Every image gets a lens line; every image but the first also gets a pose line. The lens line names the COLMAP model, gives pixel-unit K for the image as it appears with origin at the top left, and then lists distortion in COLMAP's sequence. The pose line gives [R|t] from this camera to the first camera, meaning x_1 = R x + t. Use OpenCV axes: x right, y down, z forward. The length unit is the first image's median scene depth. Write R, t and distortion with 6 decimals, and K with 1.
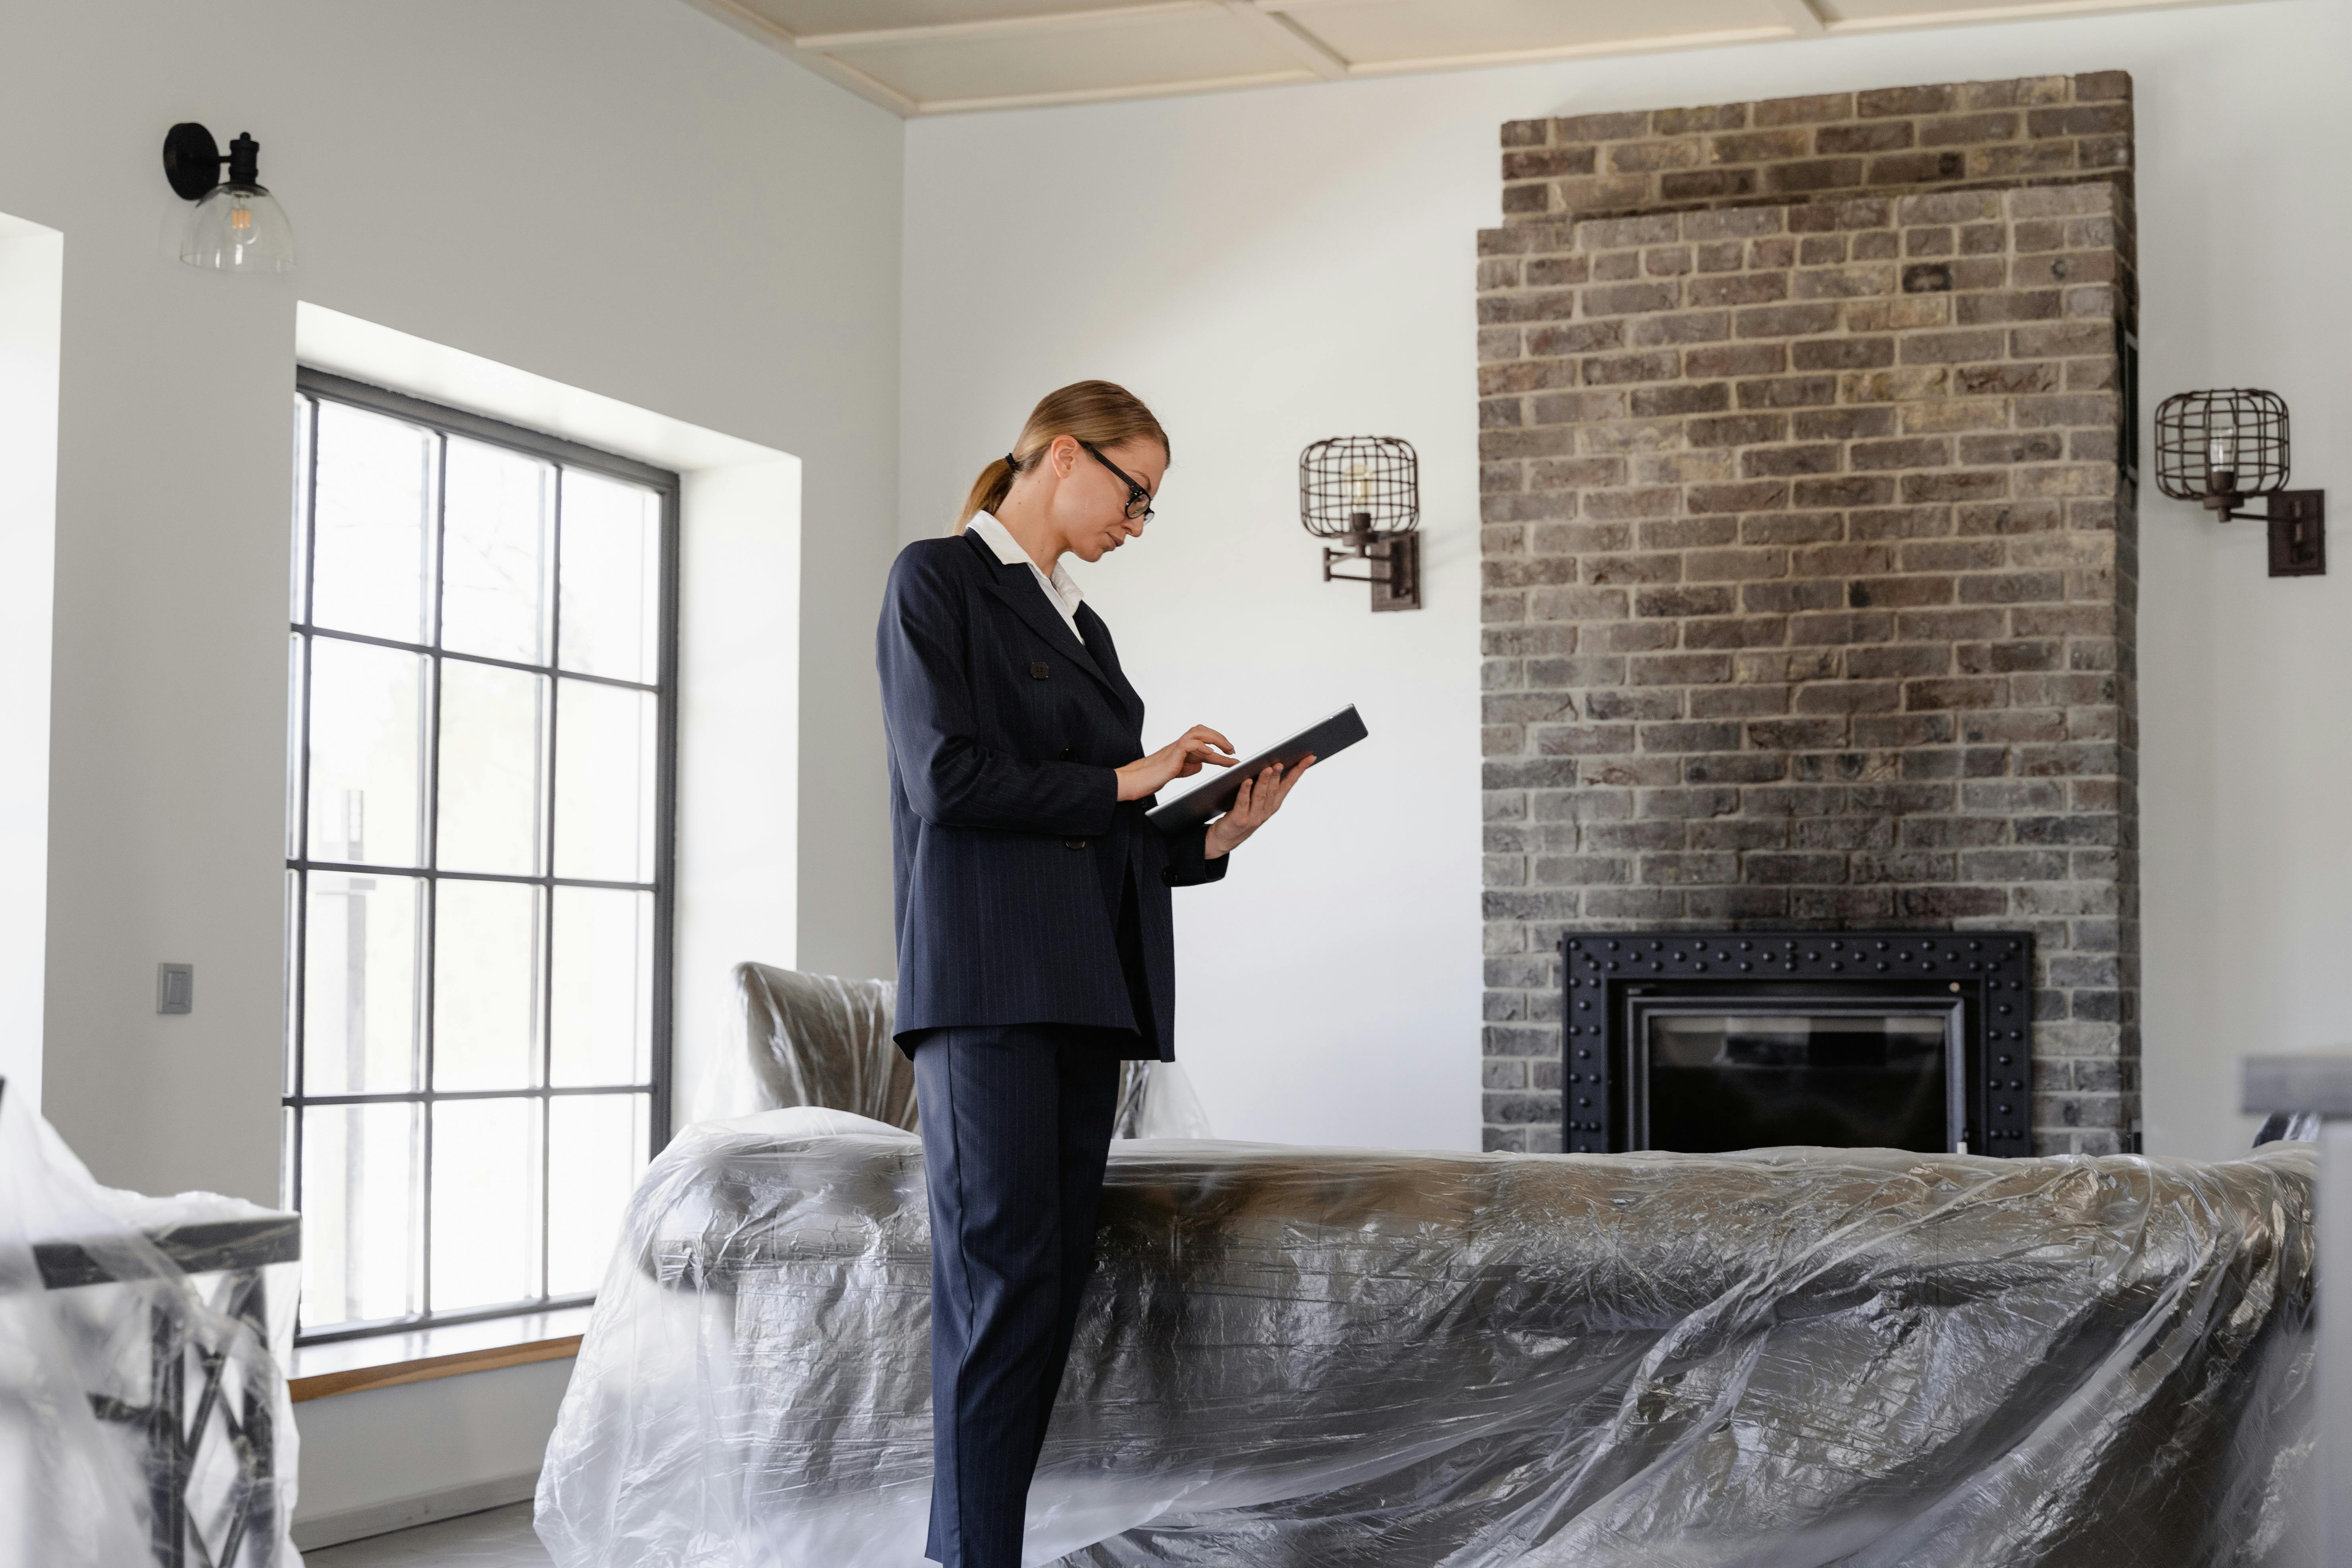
lens RADIAL K [[3833.4, 0, 1176.0], [0, 3833.4, 784.0], [0, 0, 1]] dist [-0.022085, 0.026332]
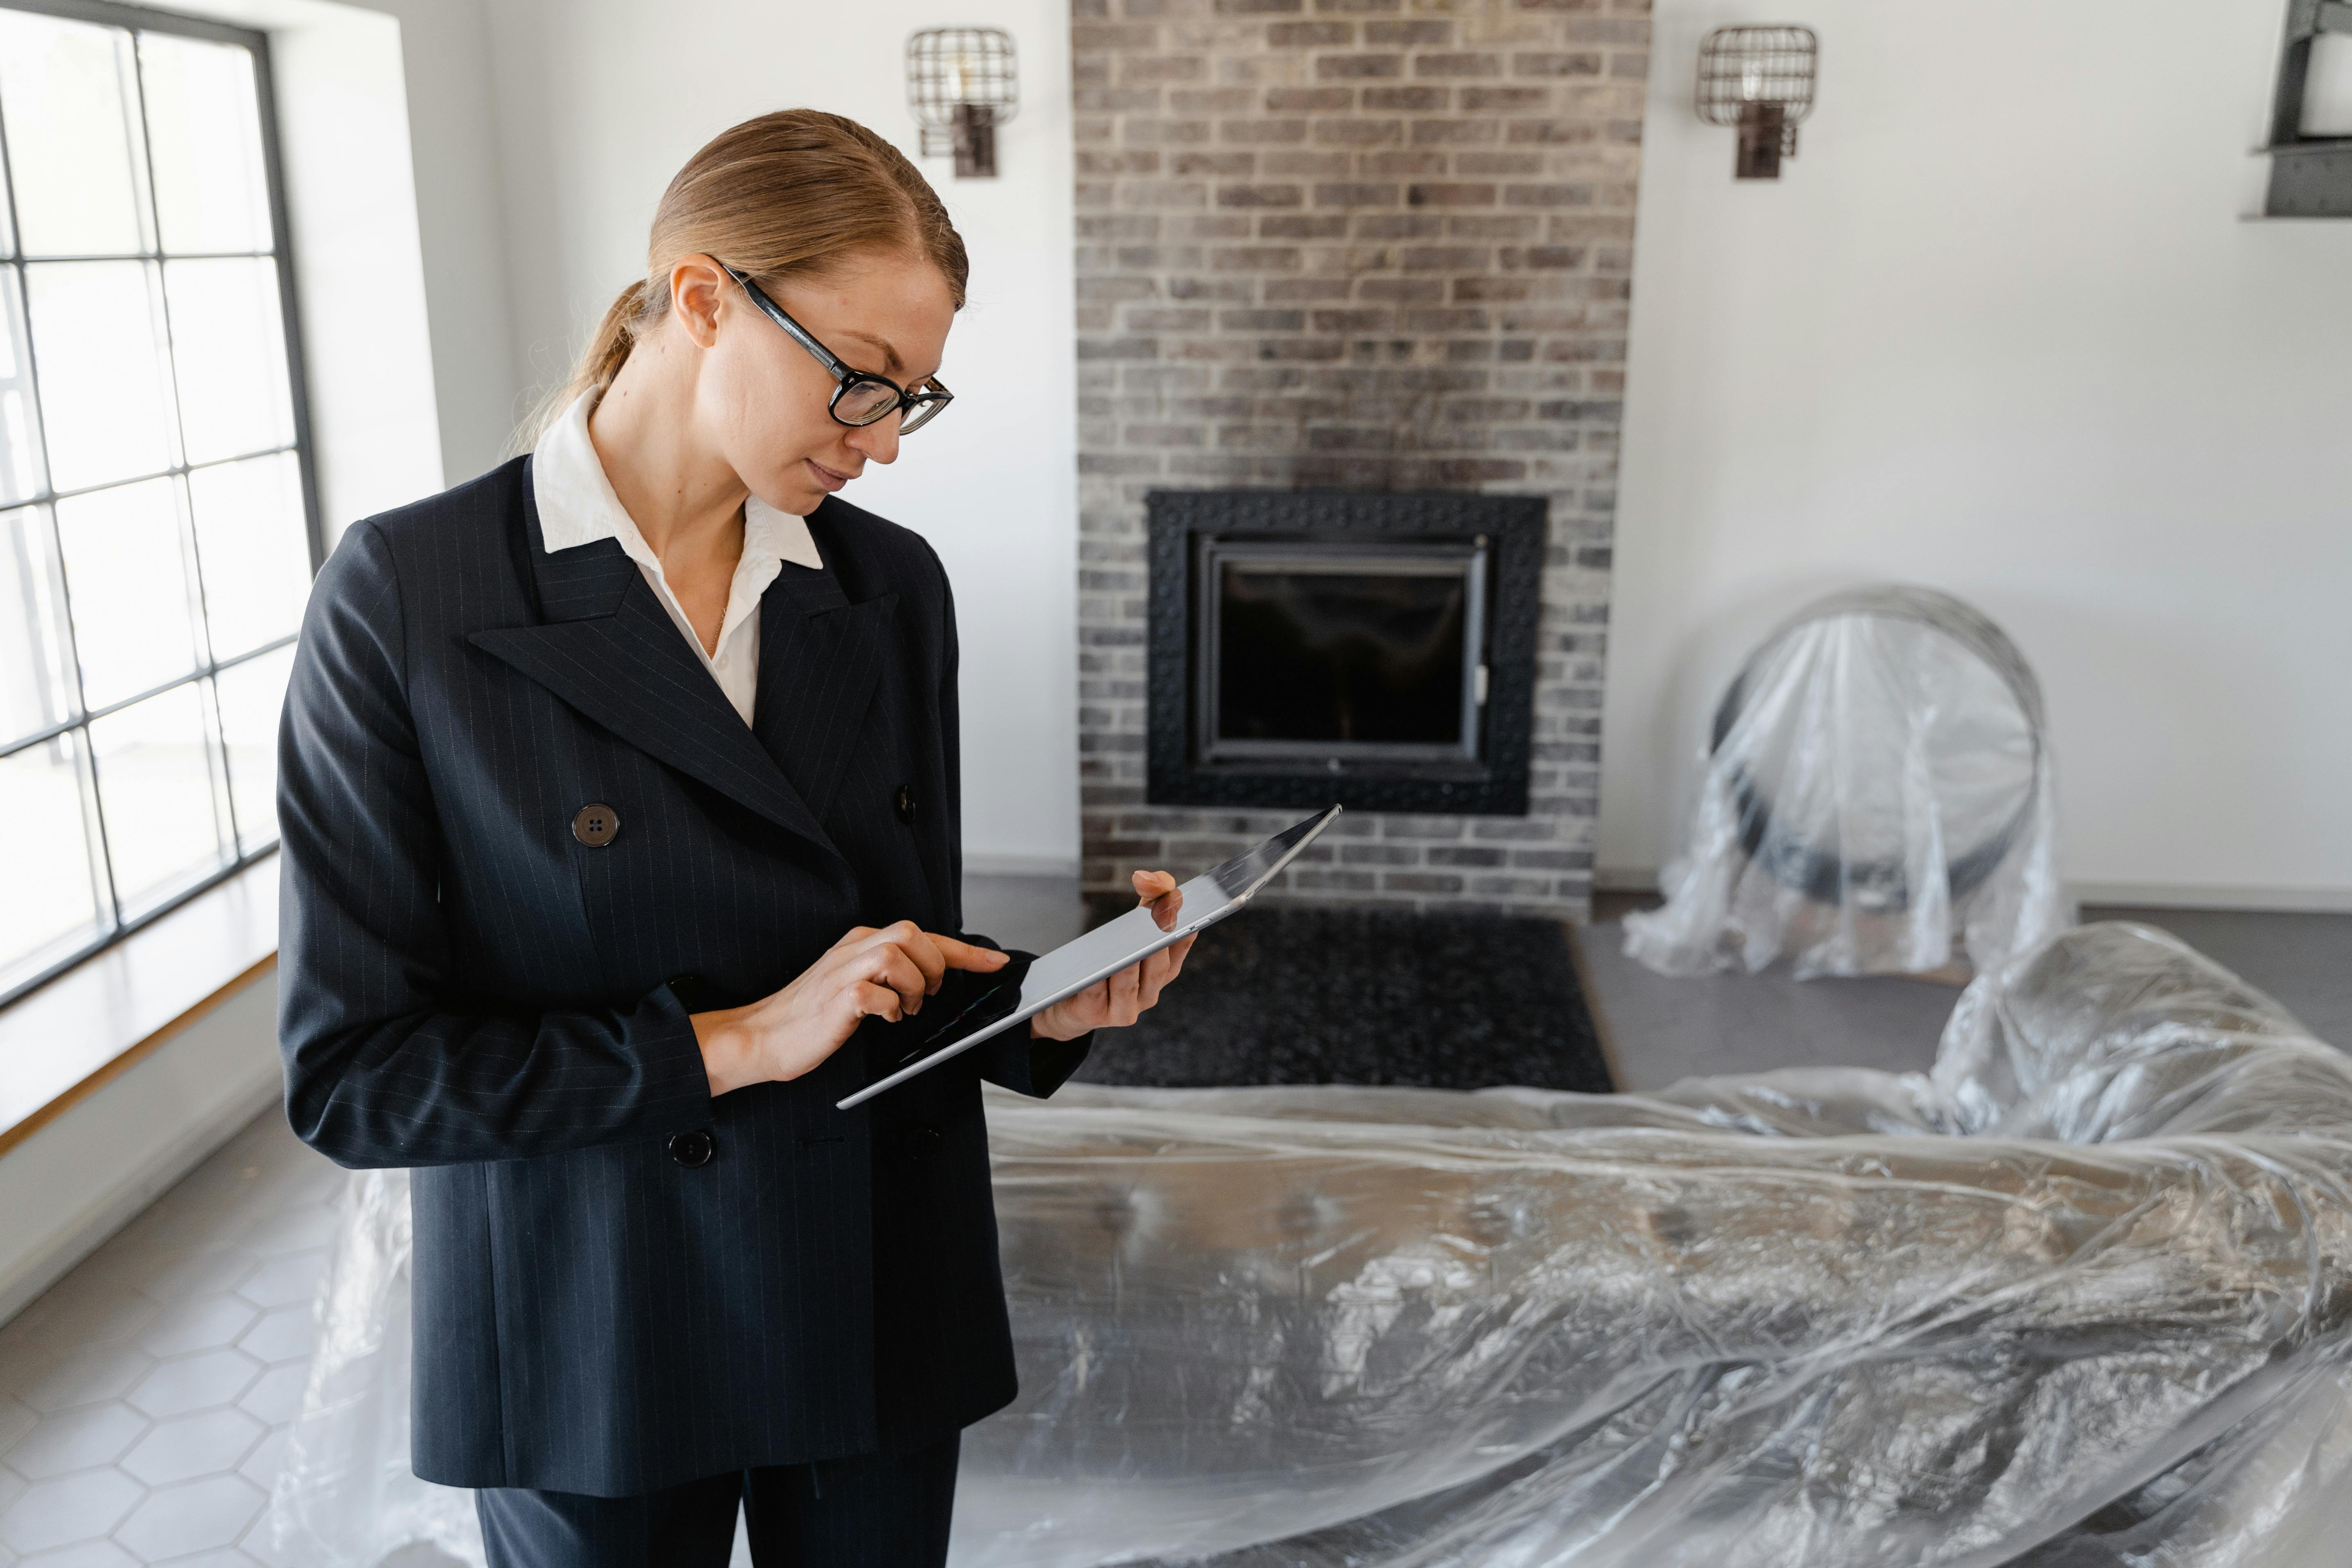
lens RADIAL K [[1917.4, 0, 1176.0], [0, 1917.4, 784.0], [0, 0, 1]] dist [0.010044, -0.005604]
pose [[0.958164, -0.074972, 0.276227, -0.060070], [-0.020367, 0.944779, 0.327075, -0.068713], [-0.285495, -0.319017, 0.903726, 0.444331]]
